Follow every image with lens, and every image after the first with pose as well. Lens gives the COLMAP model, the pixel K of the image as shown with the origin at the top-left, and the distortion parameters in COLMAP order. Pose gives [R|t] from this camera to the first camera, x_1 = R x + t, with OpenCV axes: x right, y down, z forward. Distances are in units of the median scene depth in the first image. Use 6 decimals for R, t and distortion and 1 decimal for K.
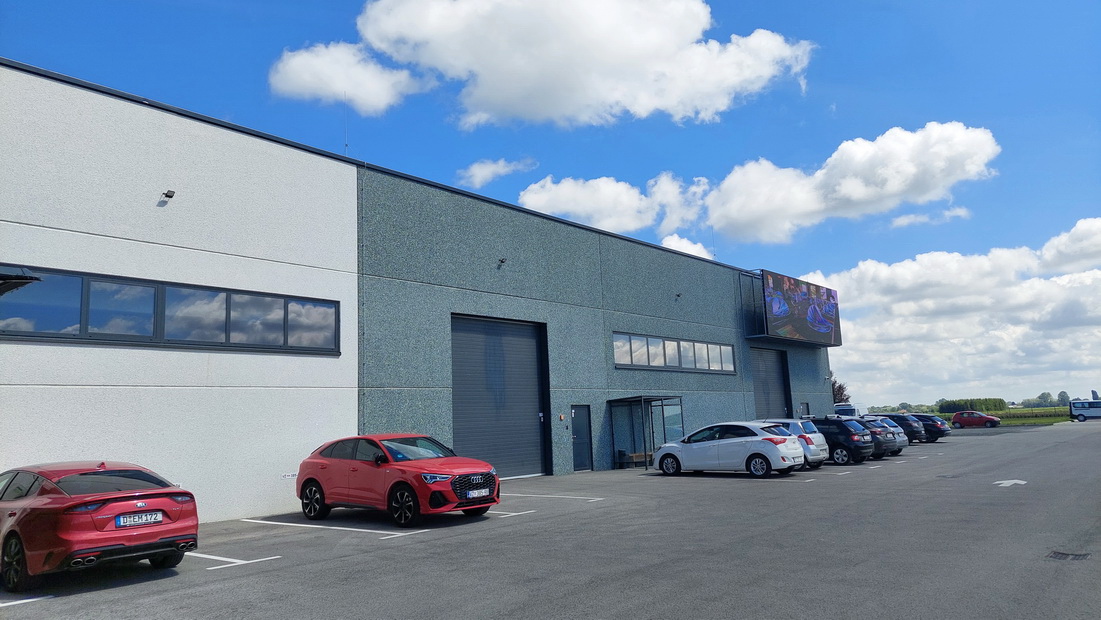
lens RADIAL K [[767.4, 0, 547.6], [0, 767.4, 273.3], [0, 0, 1]] dist [0.062121, -0.050148]
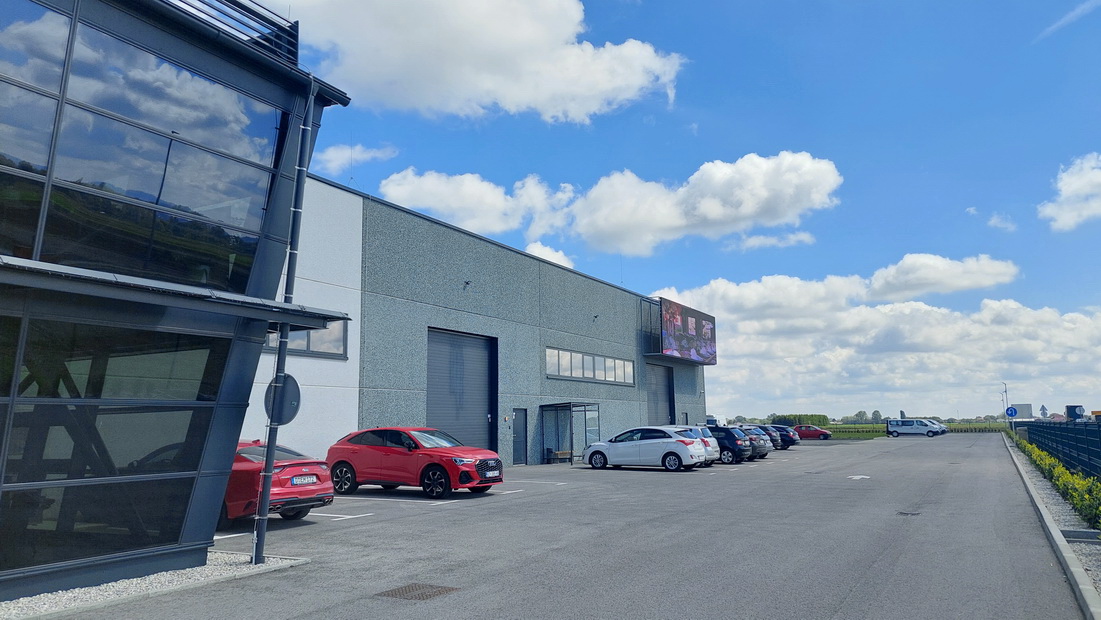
lens RADIAL K [[791.6, 0, 550.5], [0, 791.6, 310.0], [0, 0, 1]] dist [0.135898, -0.229760]
pose [[0.980209, 0.058802, 0.189029, -0.102075], [-0.067310, 0.996973, 0.038906, -0.019213], [-0.186169, -0.050860, 0.981200, -0.125587]]
